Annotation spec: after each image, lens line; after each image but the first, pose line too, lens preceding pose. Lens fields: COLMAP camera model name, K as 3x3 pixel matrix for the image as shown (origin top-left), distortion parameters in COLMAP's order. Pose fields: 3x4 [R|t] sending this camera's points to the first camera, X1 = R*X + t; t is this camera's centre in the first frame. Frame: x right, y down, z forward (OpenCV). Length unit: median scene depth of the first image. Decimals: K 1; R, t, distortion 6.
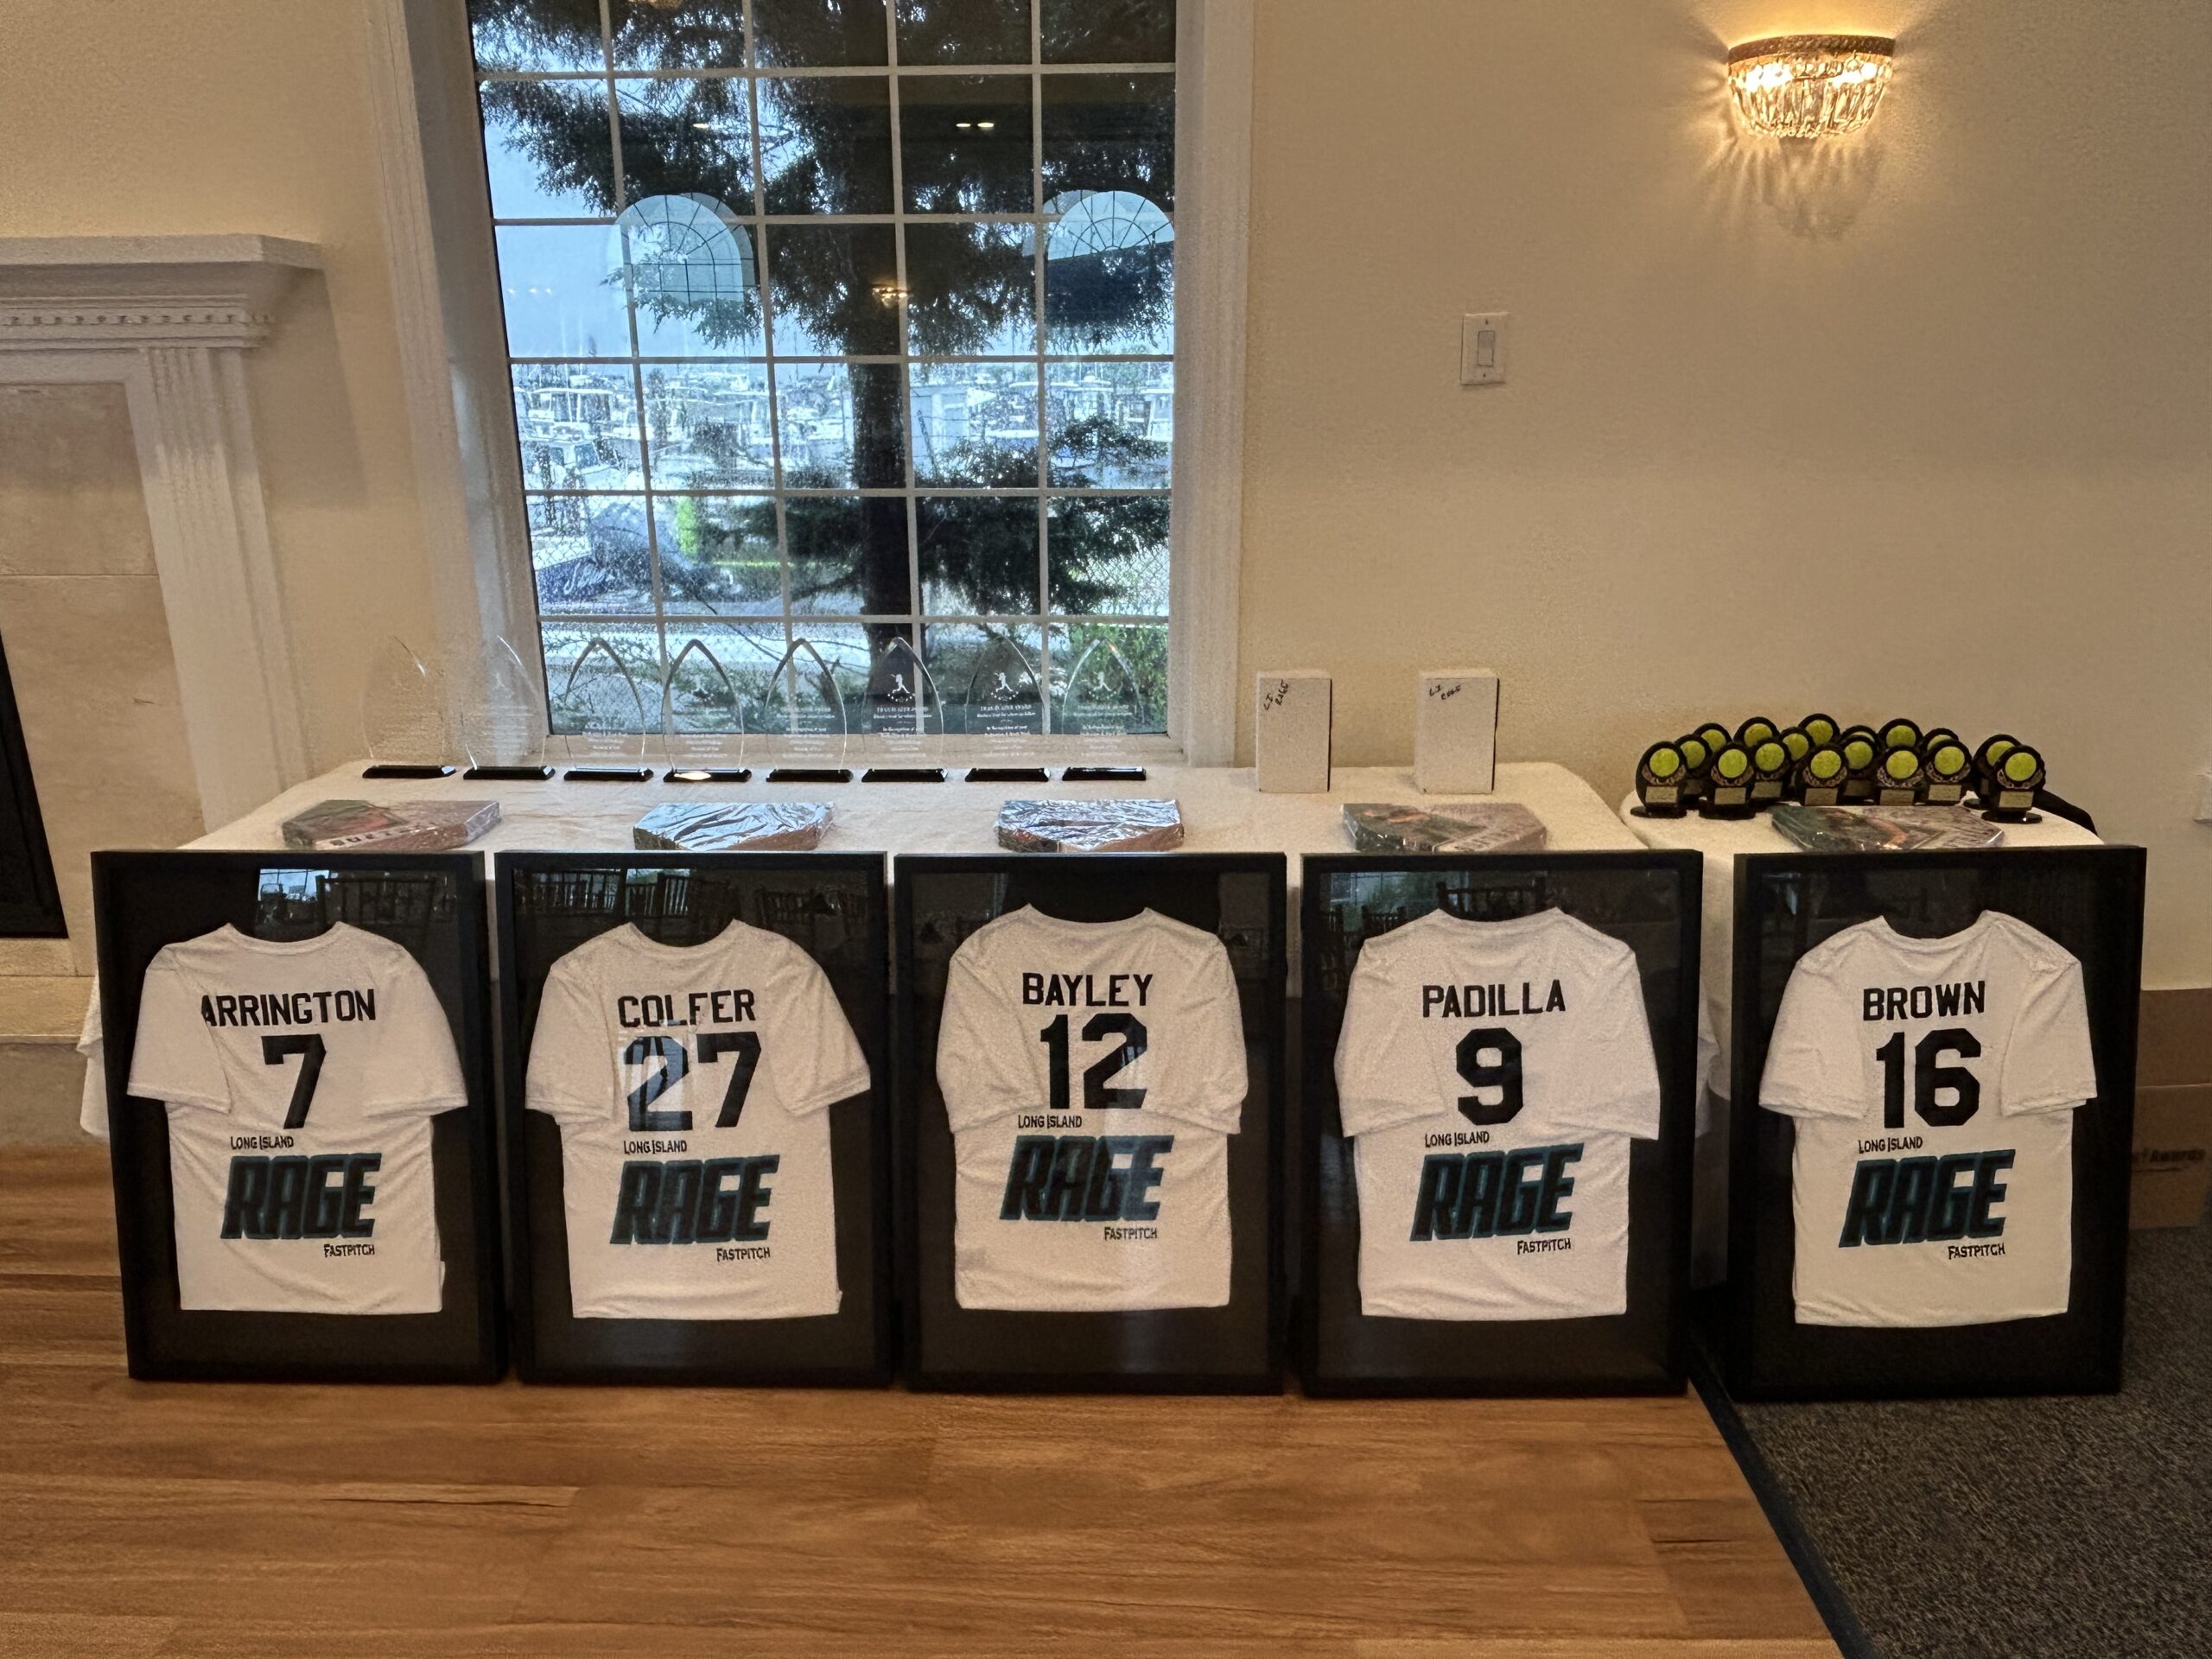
lens RADIAL K [[1508.4, 0, 1104.9], [0, 1508.4, 841.1], [0, 0, 1]] dist [-0.003957, -0.004723]
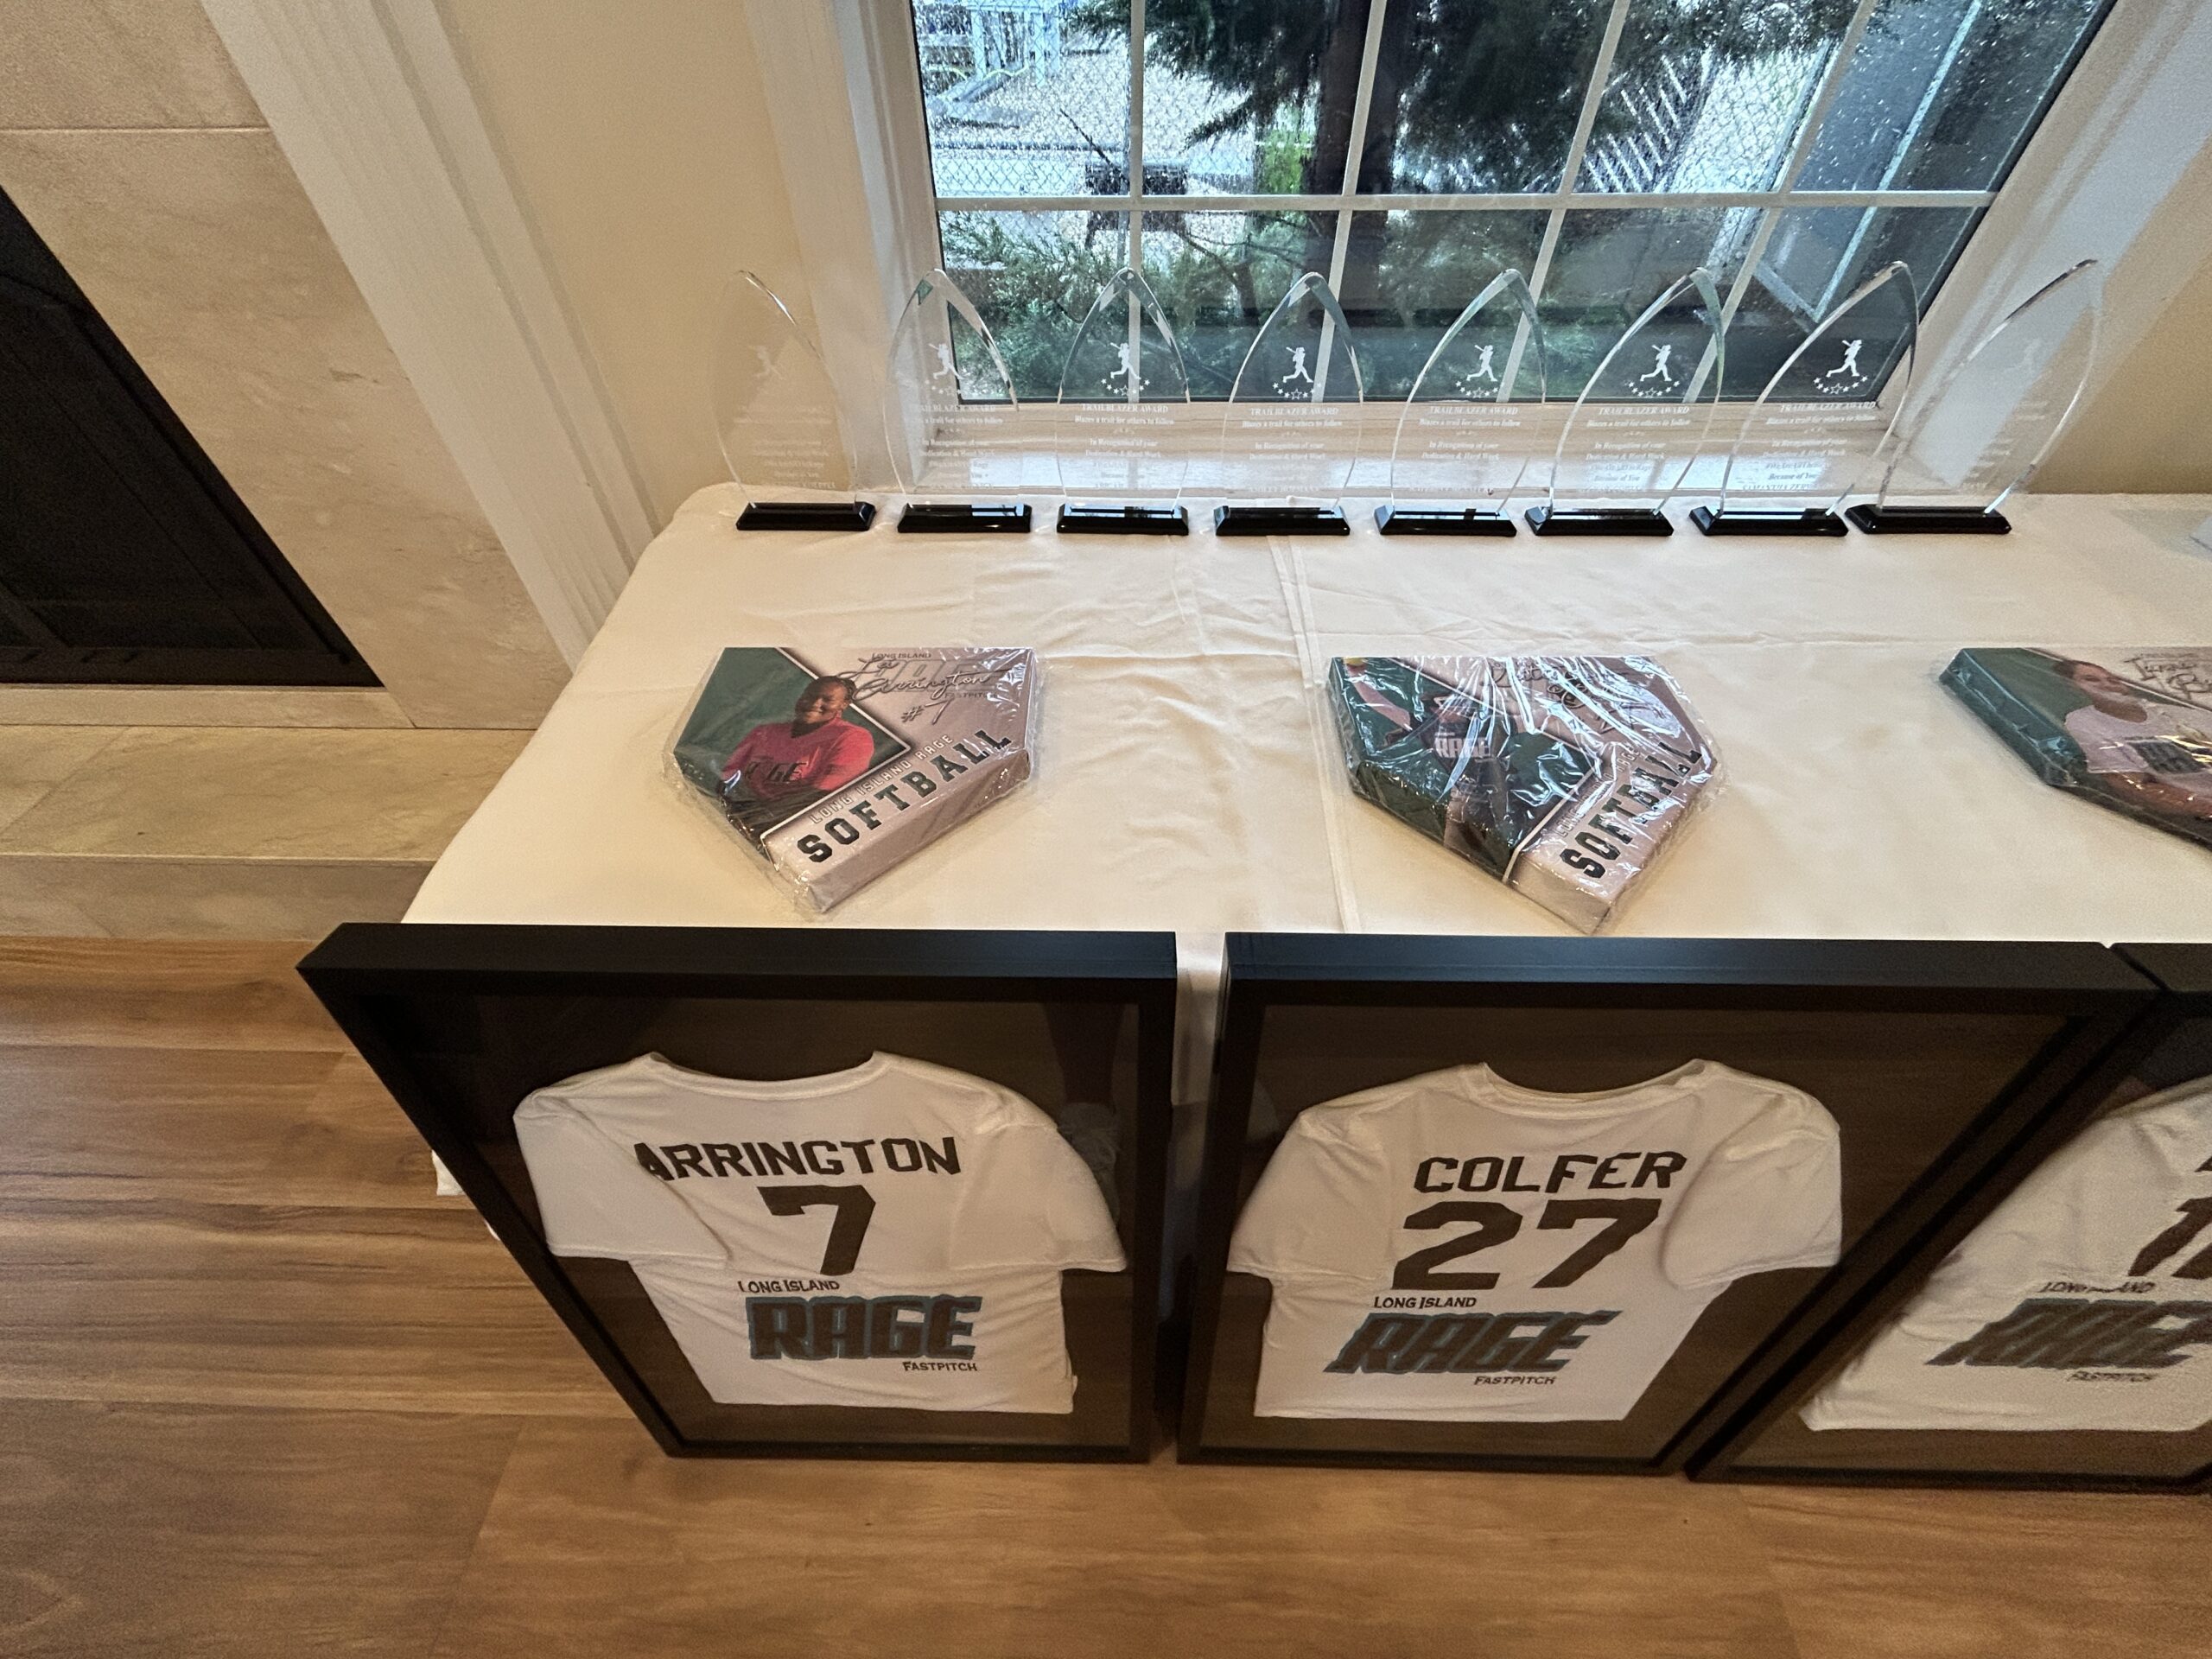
lens RADIAL K [[898.2, 0, 1106.0], [0, 898.2, 829.5], [0, 0, 1]] dist [-0.001918, -0.000108]
pose [[0.999969, -0.003121, -0.007276, -0.428232], [0.006360, 0.864079, 0.503316, -0.154577], [0.004716, -0.503347, 0.864072, 0.780182]]
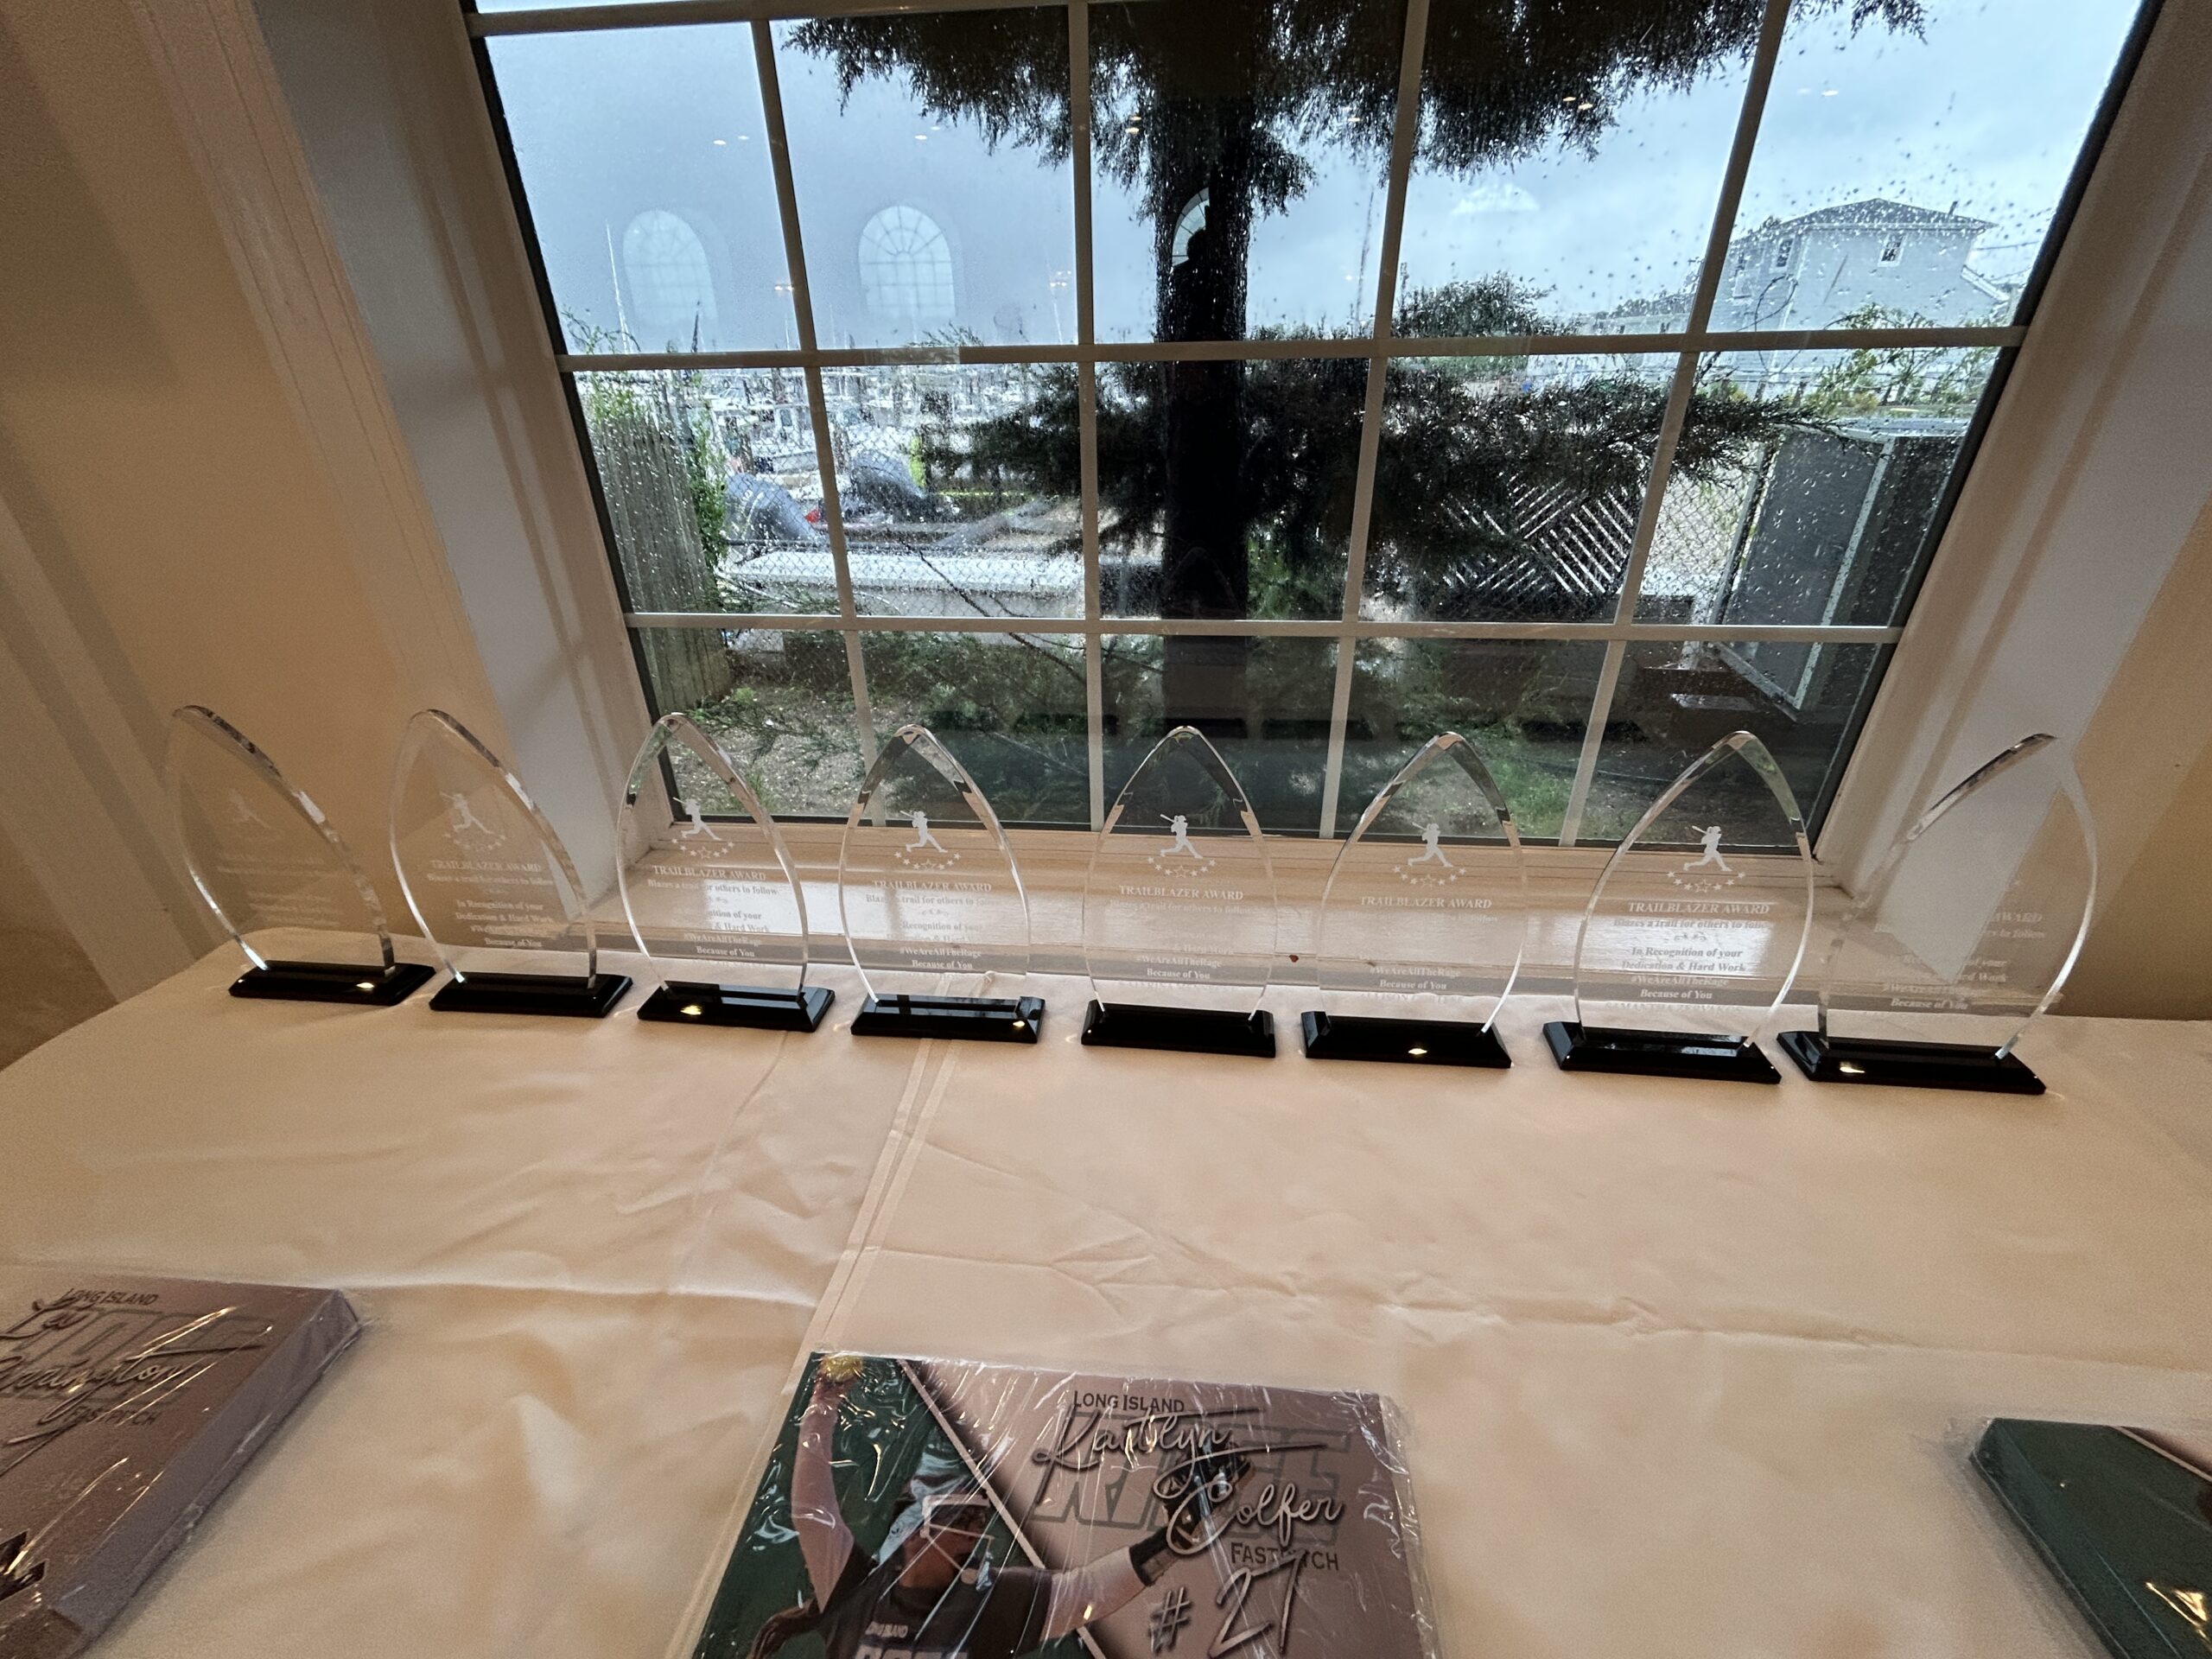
lens RADIAL K [[898.2, 0, 1106.0], [0, 898.2, 829.5], [0, 0, 1]] dist [-0.001918, -0.000108]
pose [[0.997165, 0.023682, -0.071417, -0.254048], [-0.010616, 0.983963, 0.178055, -0.186304], [0.074488, -0.176792, 0.981426, 0.962188]]
